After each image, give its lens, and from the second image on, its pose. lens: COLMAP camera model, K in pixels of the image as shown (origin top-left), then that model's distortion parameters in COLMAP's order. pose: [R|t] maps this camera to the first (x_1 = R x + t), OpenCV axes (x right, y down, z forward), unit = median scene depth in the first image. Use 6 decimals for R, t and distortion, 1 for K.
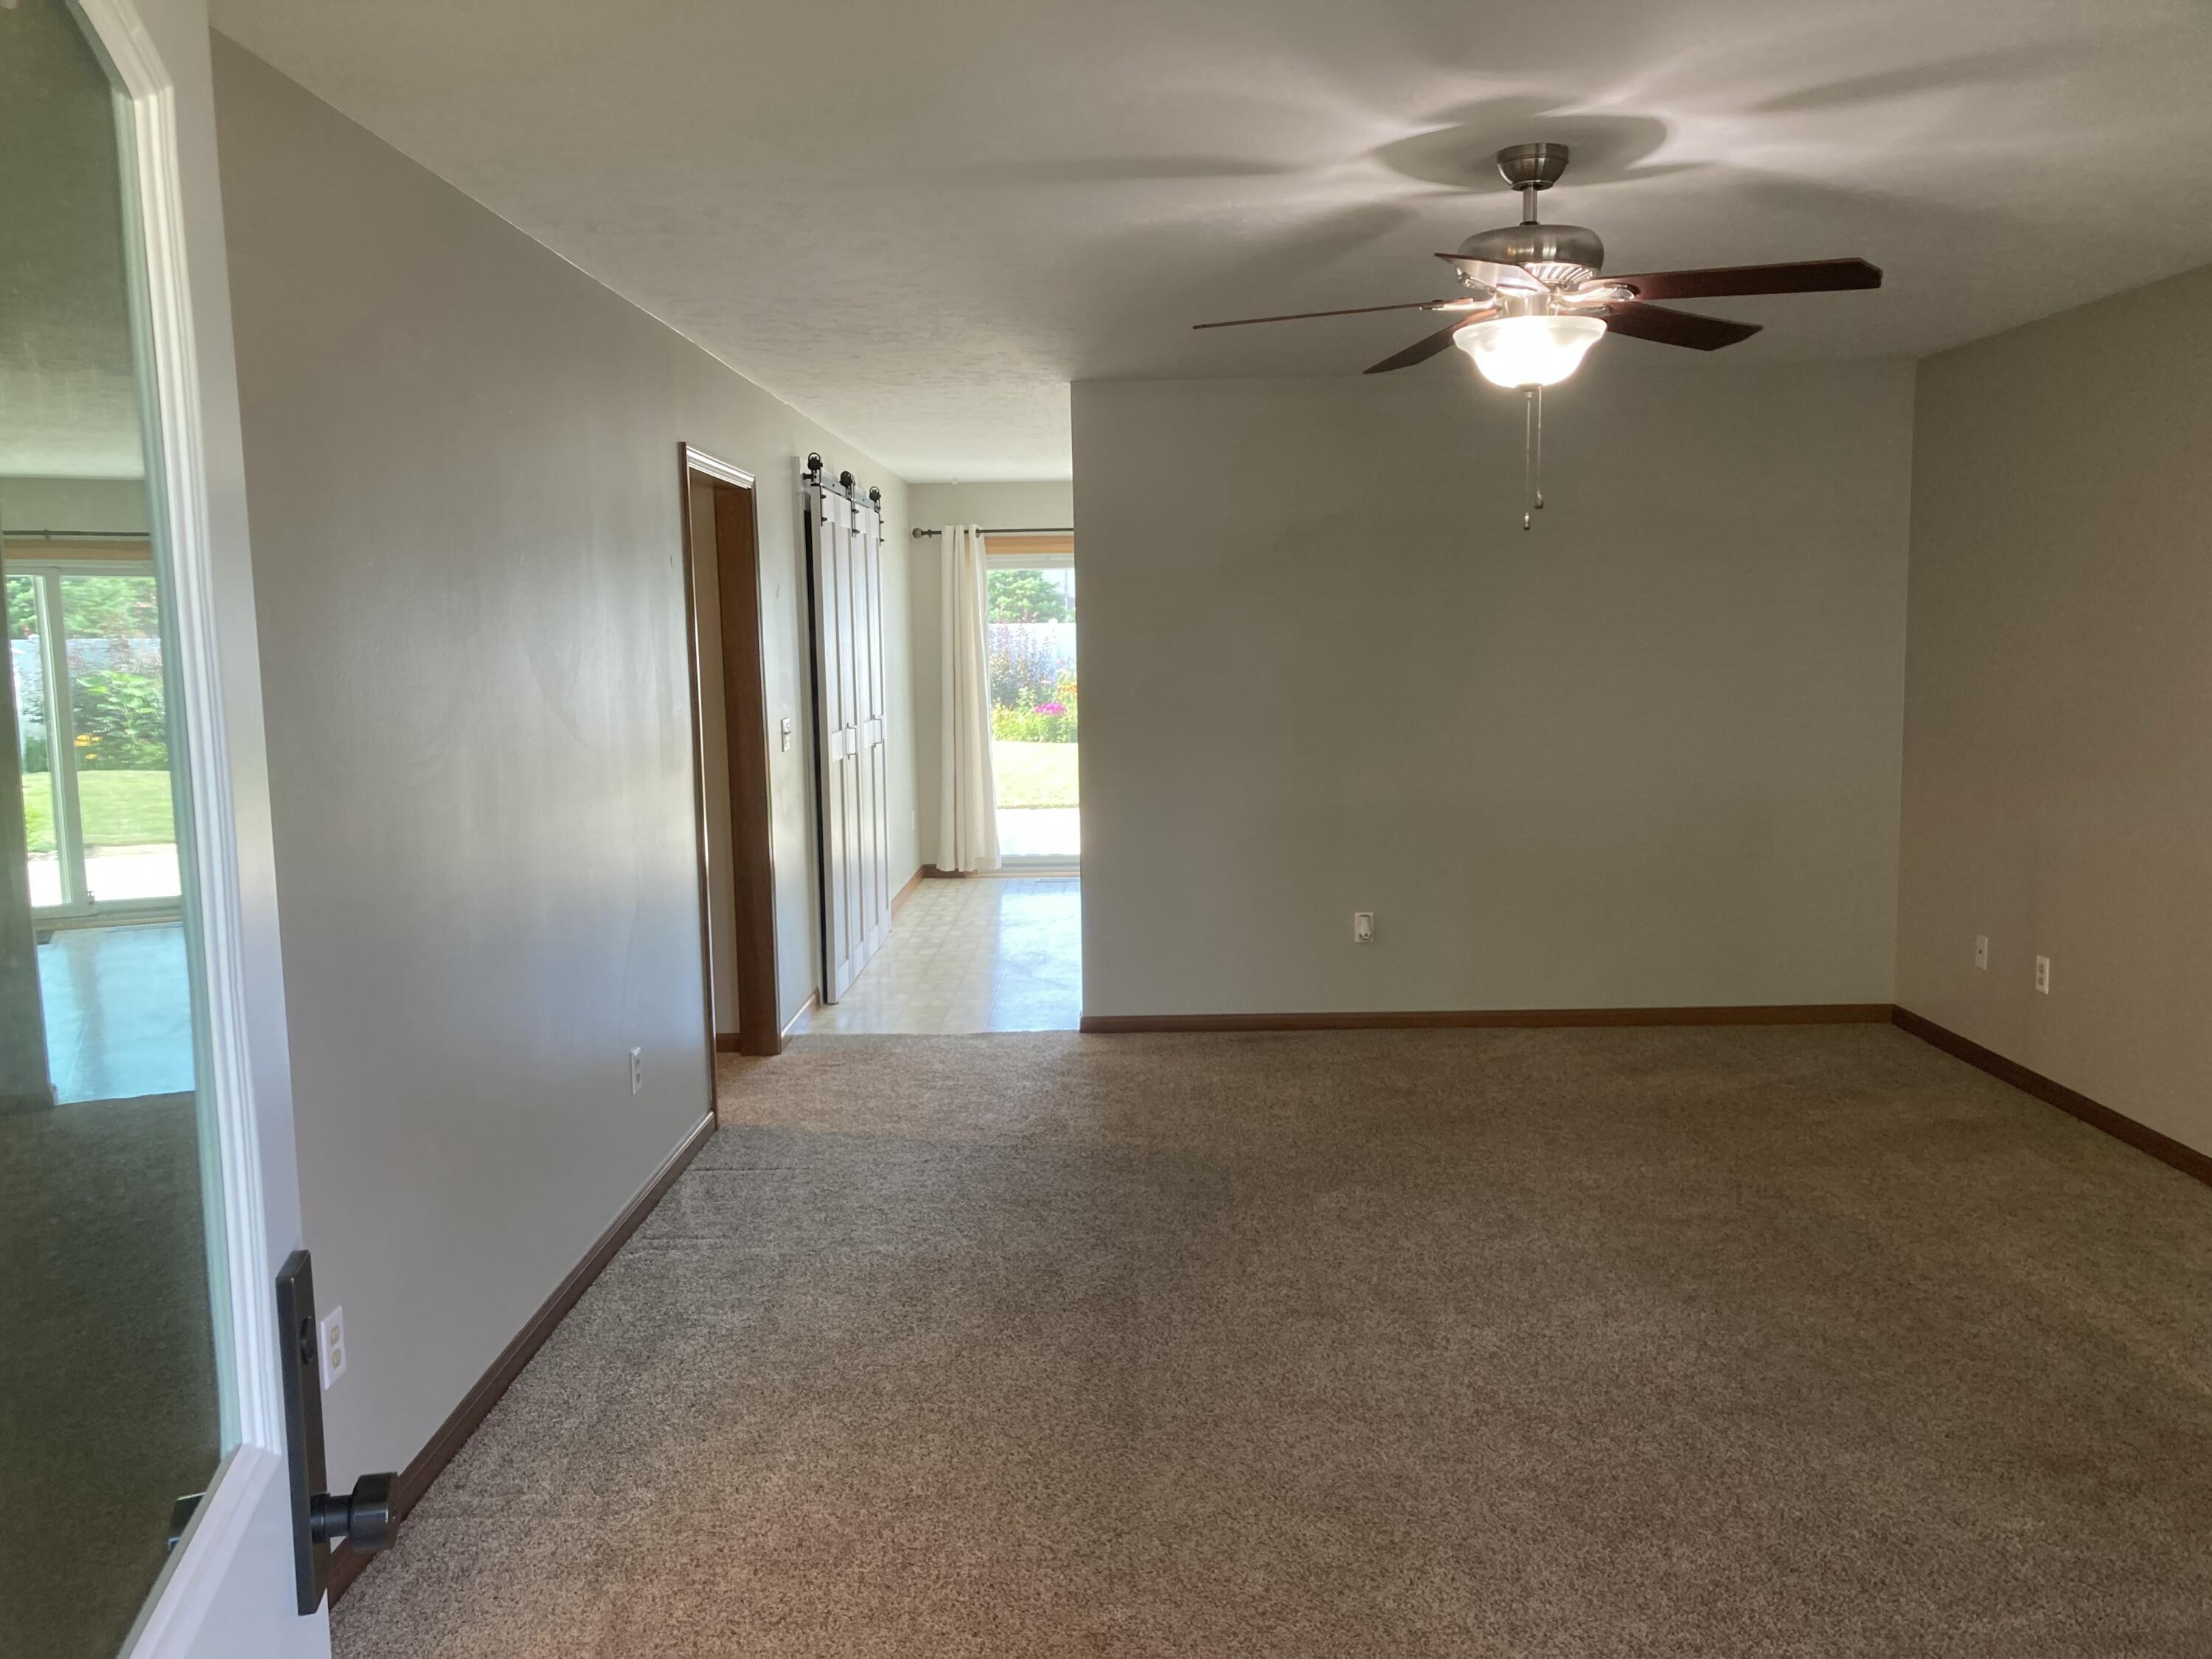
lens RADIAL K [[1818.8, 0, 1115.6], [0, 1818.8, 835.7], [0, 0, 1]] dist [0.031810, -0.035557]
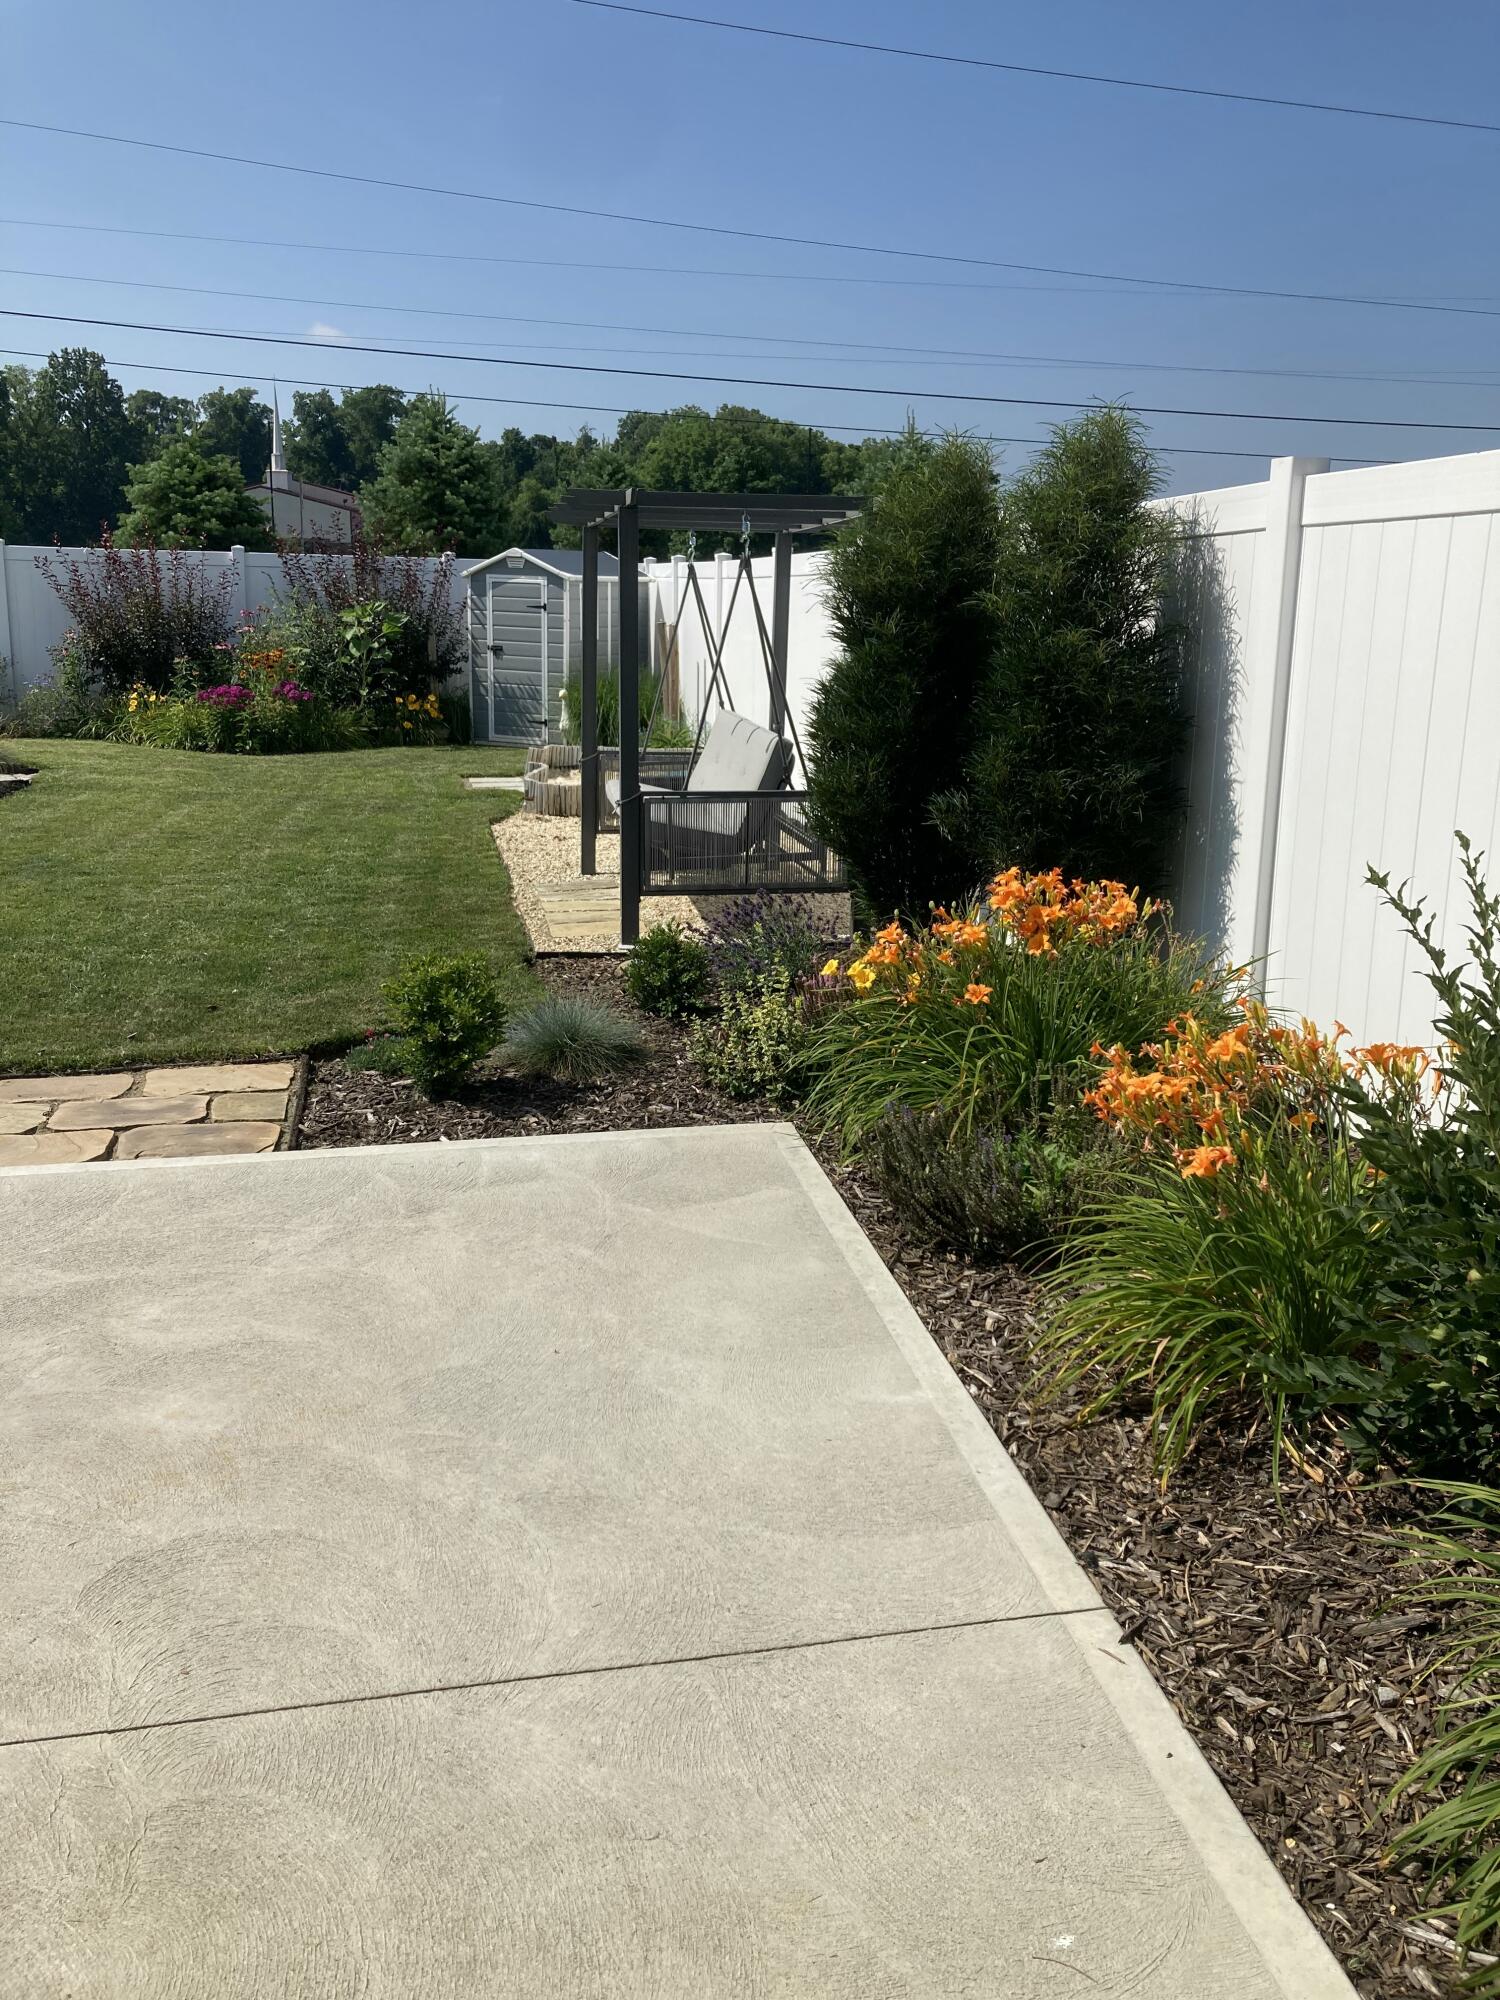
lens RADIAL K [[1644.5, 0, 759.1], [0, 1644.5, 974.5], [0, 0, 1]] dist [0.031810, -0.035557]
pose [[0.976310, -0.012205, 0.216031, 0.044174], [-0.013274, 0.993149, 0.116101, -0.109932], [-0.215968, -0.116218, 0.969459, 1.059716]]
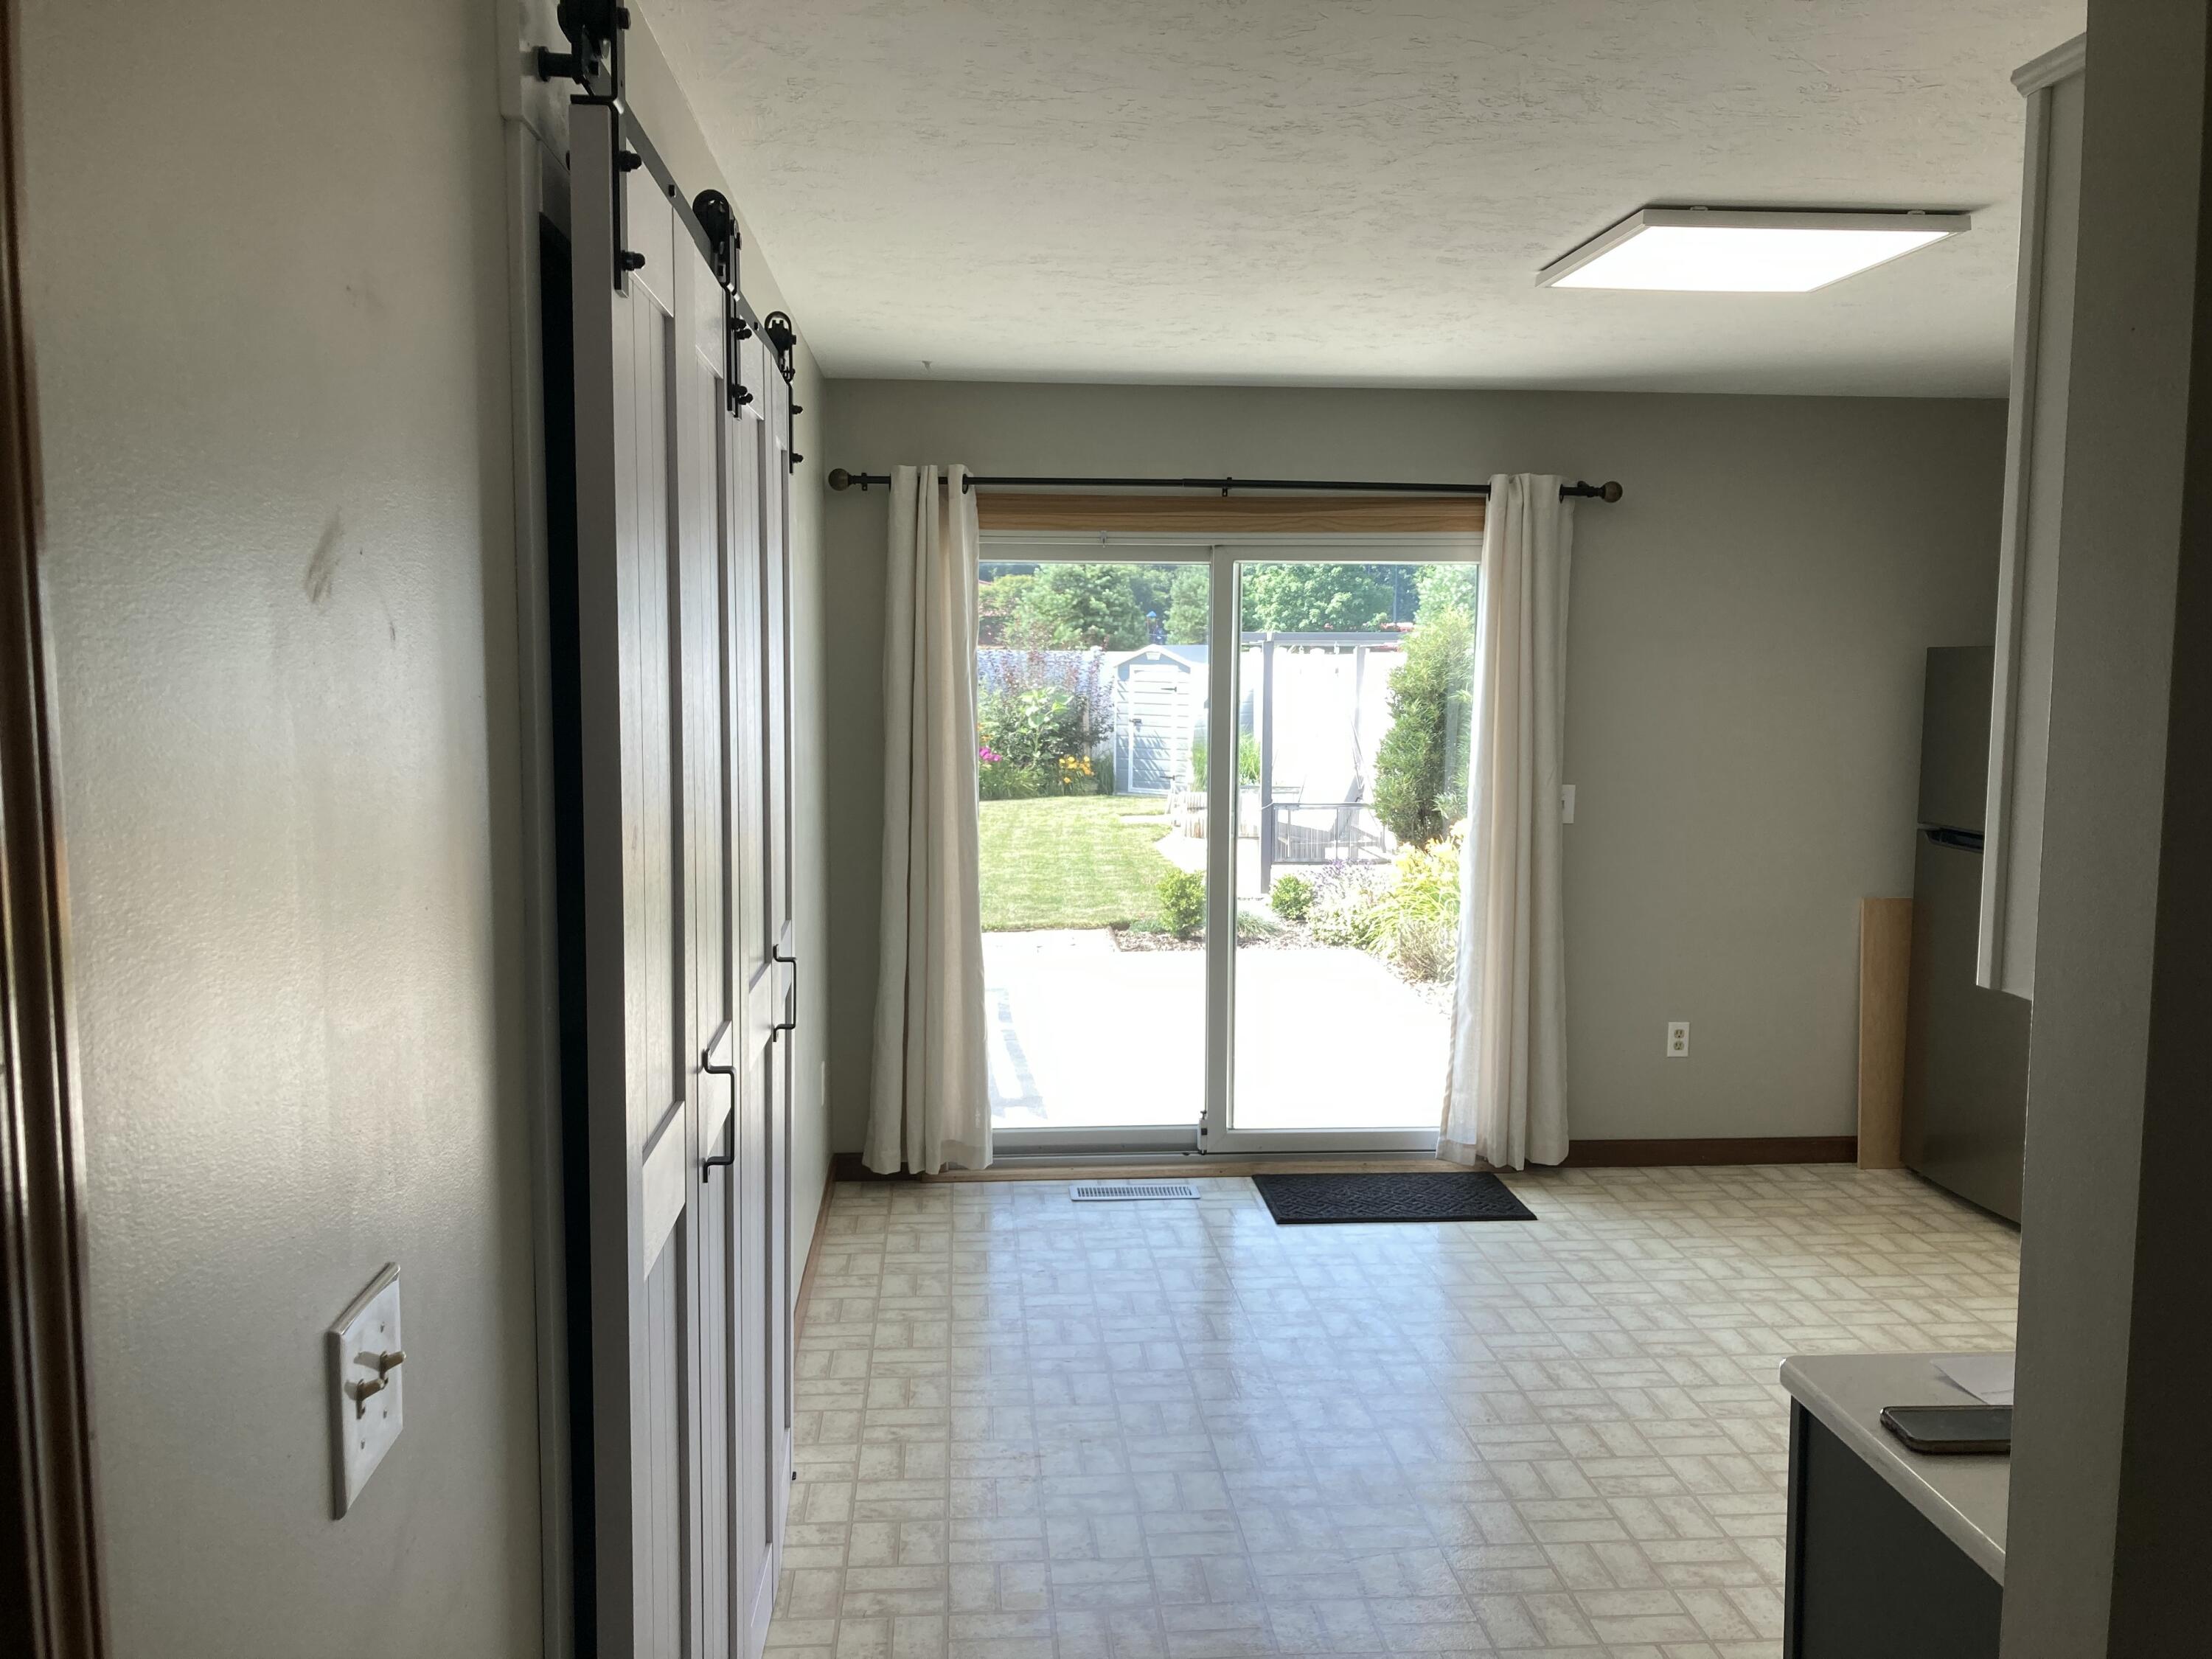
lens RADIAL K [[1818.8, 0, 1098.4], [0, 1818.8, 829.8], [0, 0, 1]] dist [0.031810, -0.035557]
pose [[0.996310, 0.018691, 0.083766, -0.078517], [-0.017334, 0.999707, -0.016900, -0.065191], [-0.084058, 0.015385, 0.996342, 0.506358]]
